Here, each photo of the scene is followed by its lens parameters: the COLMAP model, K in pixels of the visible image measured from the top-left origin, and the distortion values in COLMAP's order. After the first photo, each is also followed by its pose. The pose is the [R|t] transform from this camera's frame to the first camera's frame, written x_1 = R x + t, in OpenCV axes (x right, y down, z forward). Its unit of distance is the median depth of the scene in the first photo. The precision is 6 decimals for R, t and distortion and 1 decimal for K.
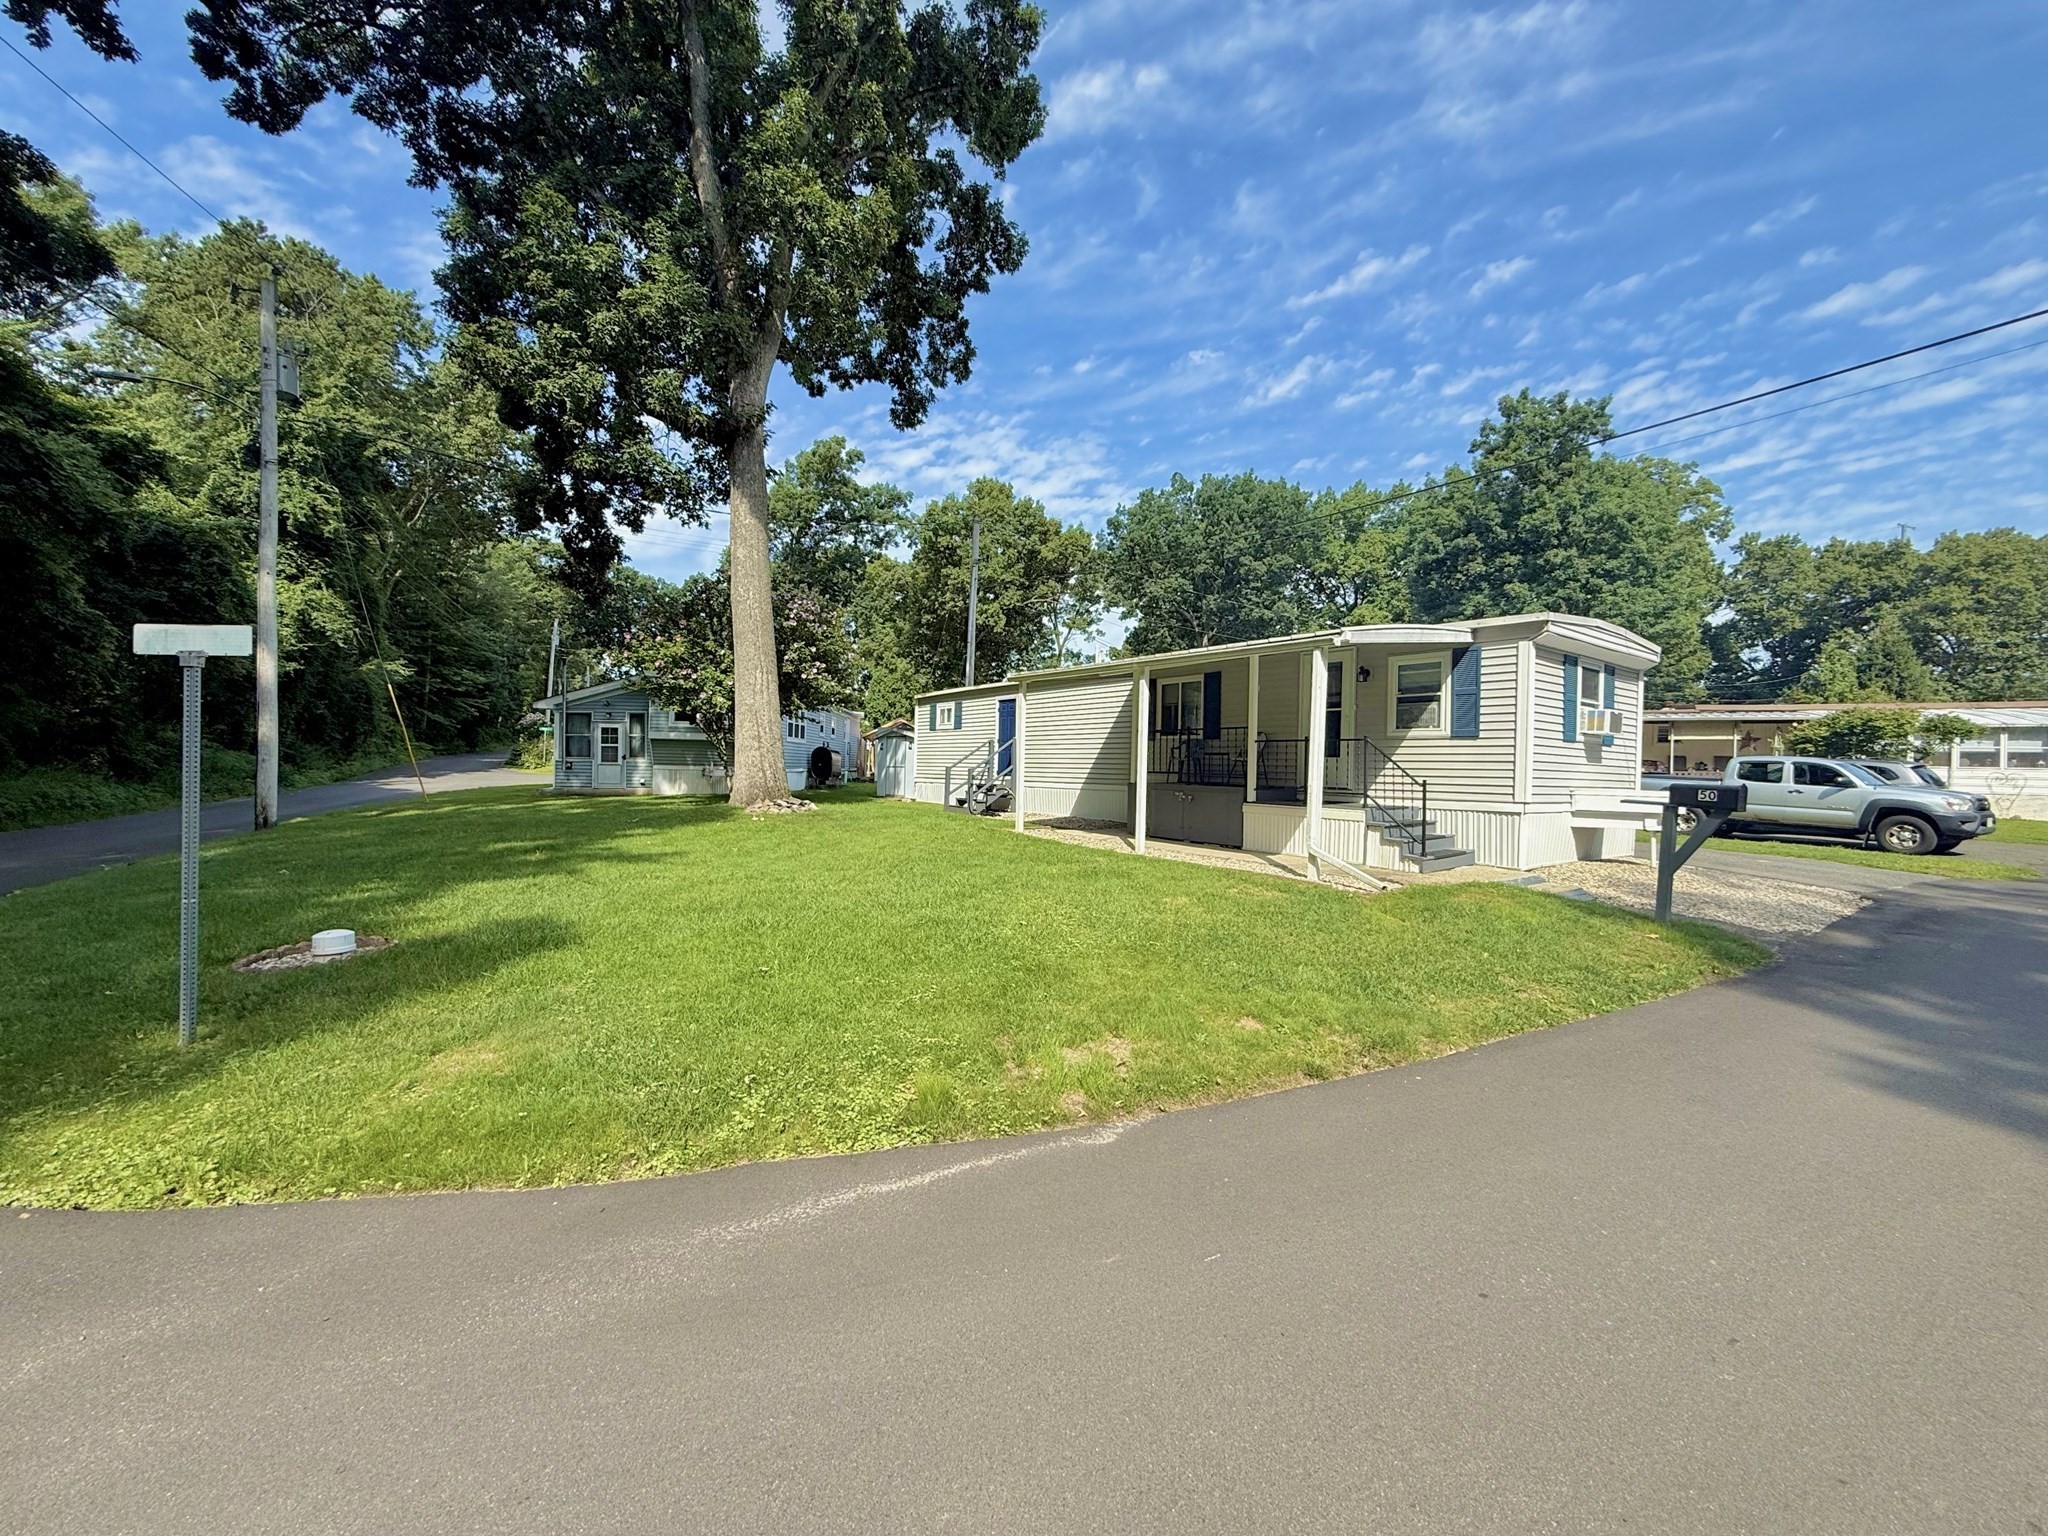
lens RADIAL K [[808.1, 0, 1024.0], [0, 808.1, 768.0], [0, 0, 1]] dist [-0.001401, 0.000116]
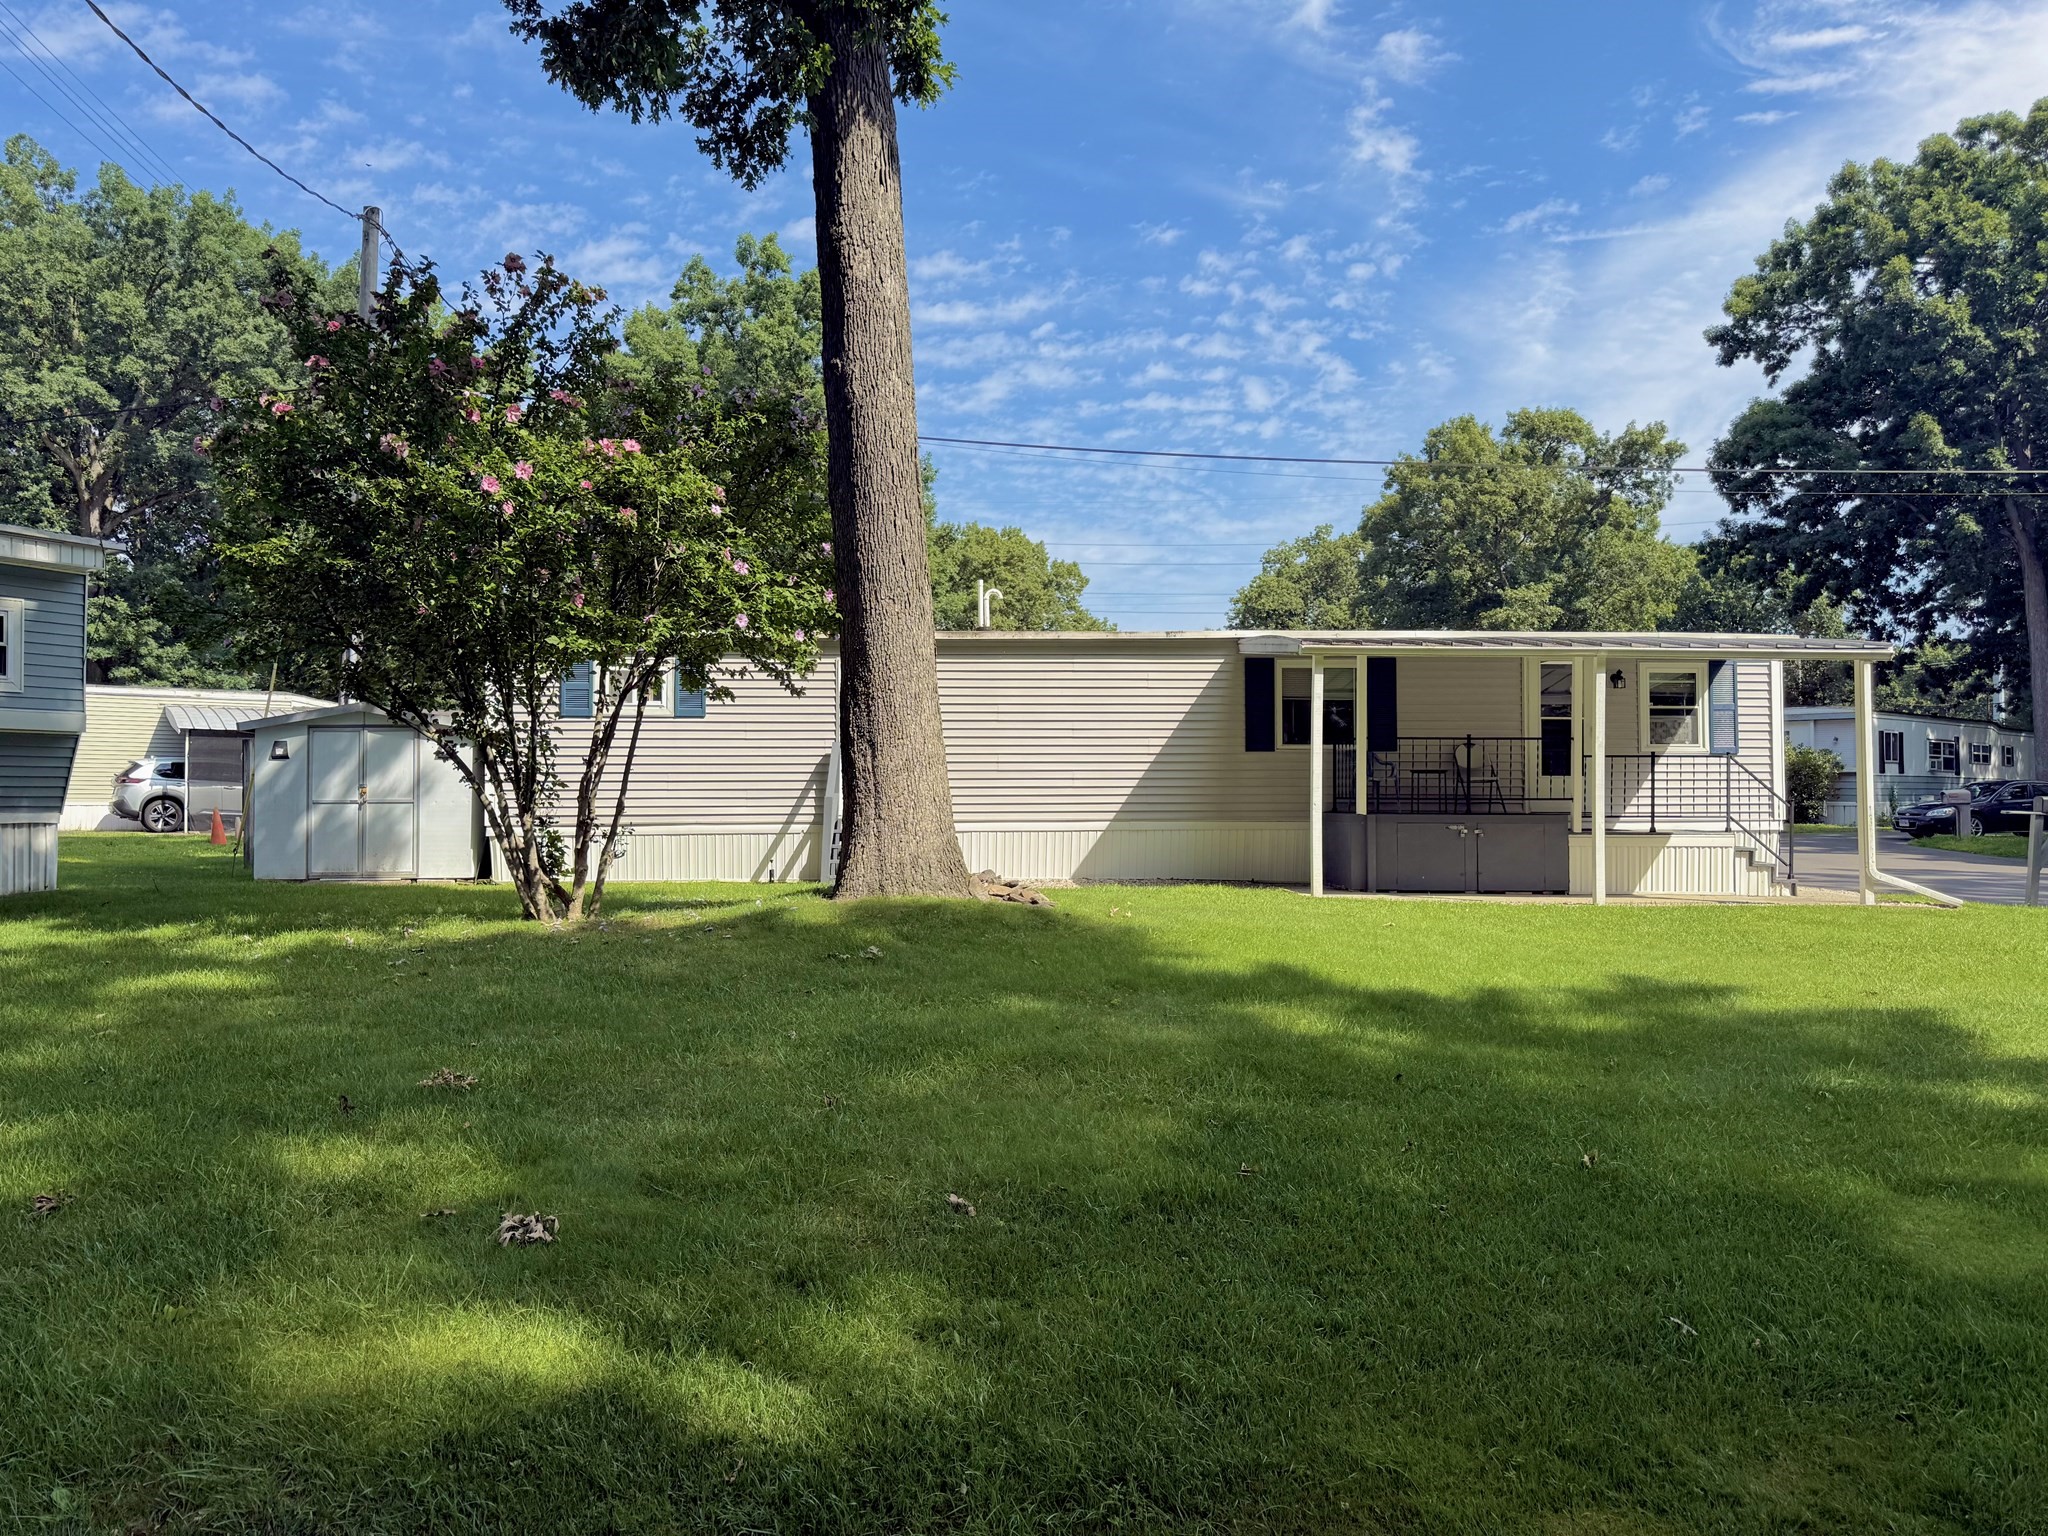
lens RADIAL K [[1454.3, 0, 1047.4], [0, 1454.3, 761.0], [0, 0, 1]] dist [-0.016693, -0.002761]
pose [[0.538011, 0.003202, 0.842932, -0.295724], [0.012654, 0.999849, -0.011874, -0.004506], [-0.842843, 0.017055, 0.537889, 0.167493]]
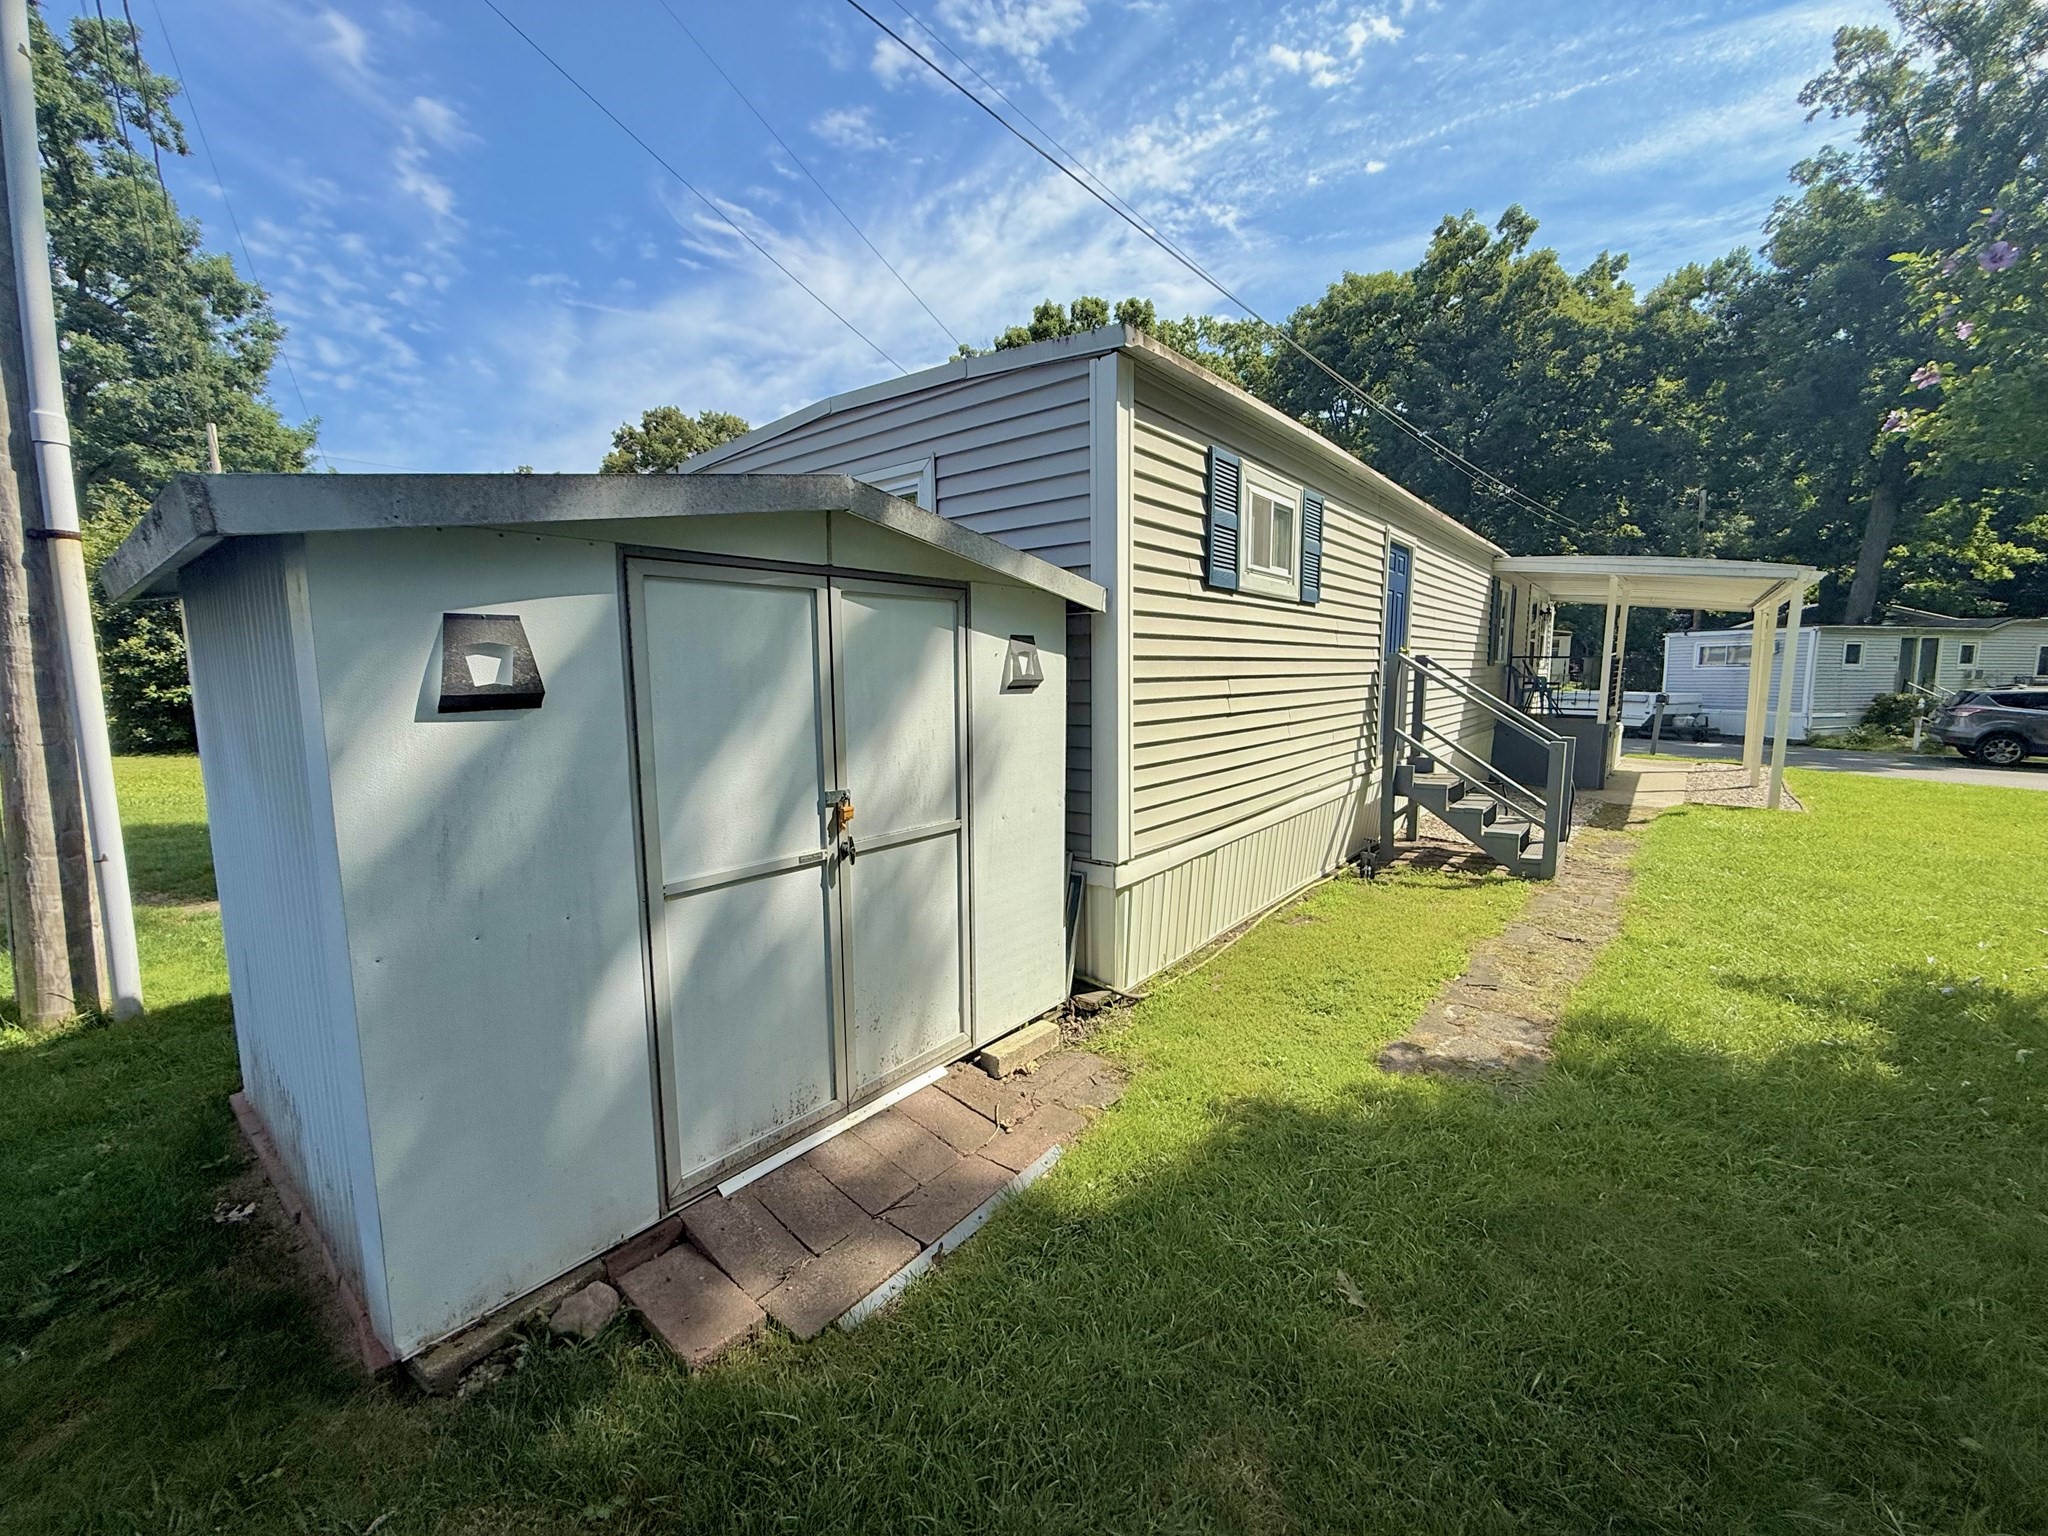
lens RADIAL K [[808.1, 0, 1024.0], [0, 808.1, 768.0], [0, 0, 1]] dist [-0.001401, 0.000116]
pose [[-0.266682, -0.141237, 0.953380, -0.137116], [-0.004628, 0.989380, 0.145276, -0.014631], [-0.963773, 0.034330, -0.264504, 0.510177]]
